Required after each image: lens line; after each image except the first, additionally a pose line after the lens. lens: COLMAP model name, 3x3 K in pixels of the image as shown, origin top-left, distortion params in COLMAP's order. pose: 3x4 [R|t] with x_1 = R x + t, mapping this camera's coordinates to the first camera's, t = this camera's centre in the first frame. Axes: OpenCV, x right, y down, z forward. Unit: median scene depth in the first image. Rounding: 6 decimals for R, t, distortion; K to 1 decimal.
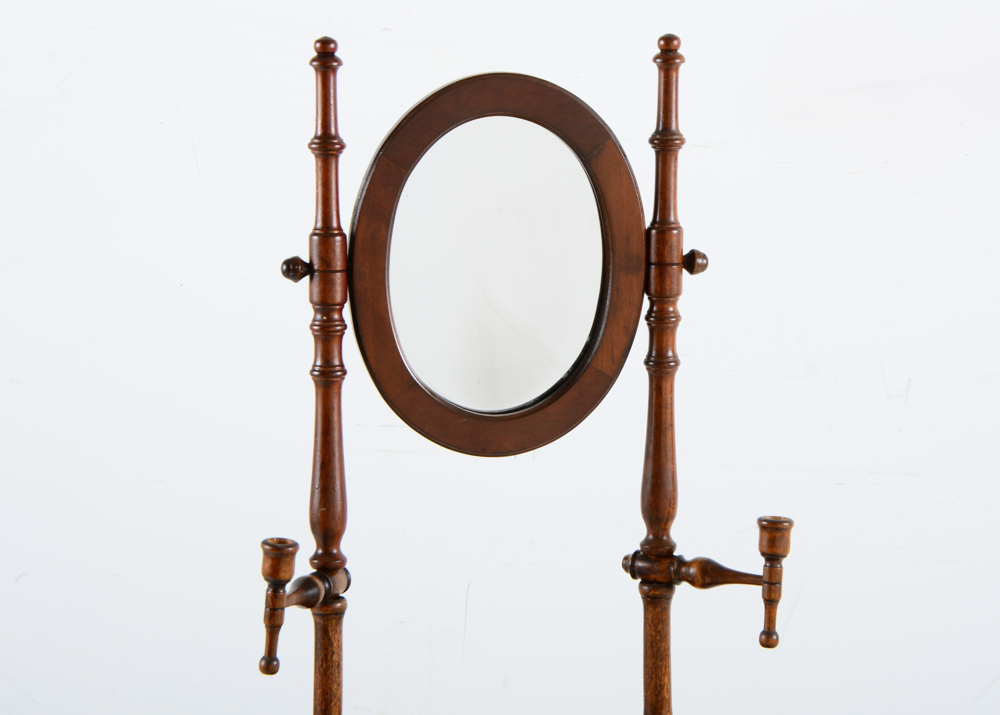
lens RADIAL K [[2796.1, 0, 500.0], [0, 2796.1, 357.5], [0, 0, 1]] dist [0.295096, 0.113669]
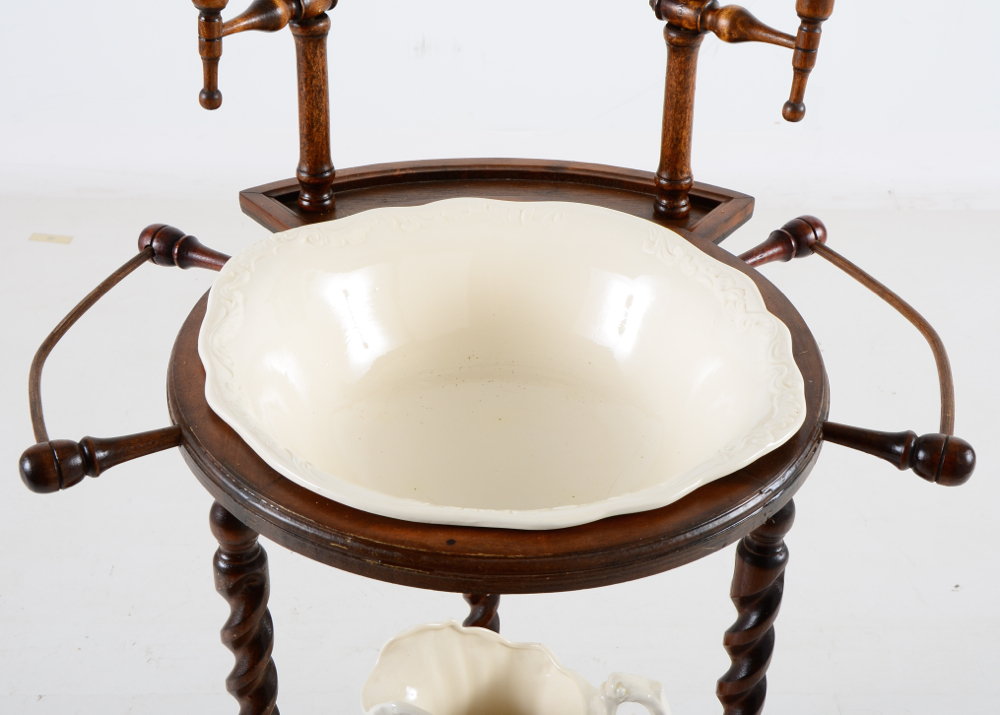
lens RADIAL K [[1468.4, 0, 500.0], [0, 1468.4, 357.5], [0, 0, 1]] dist [-0.033572, -0.017901]
pose [[0.970252, 0.143557, -0.194940, 0.106918], [-0.051123, 0.908554, 0.414627, -0.013986], [0.236636, -0.392327, 0.888866, 0.547110]]
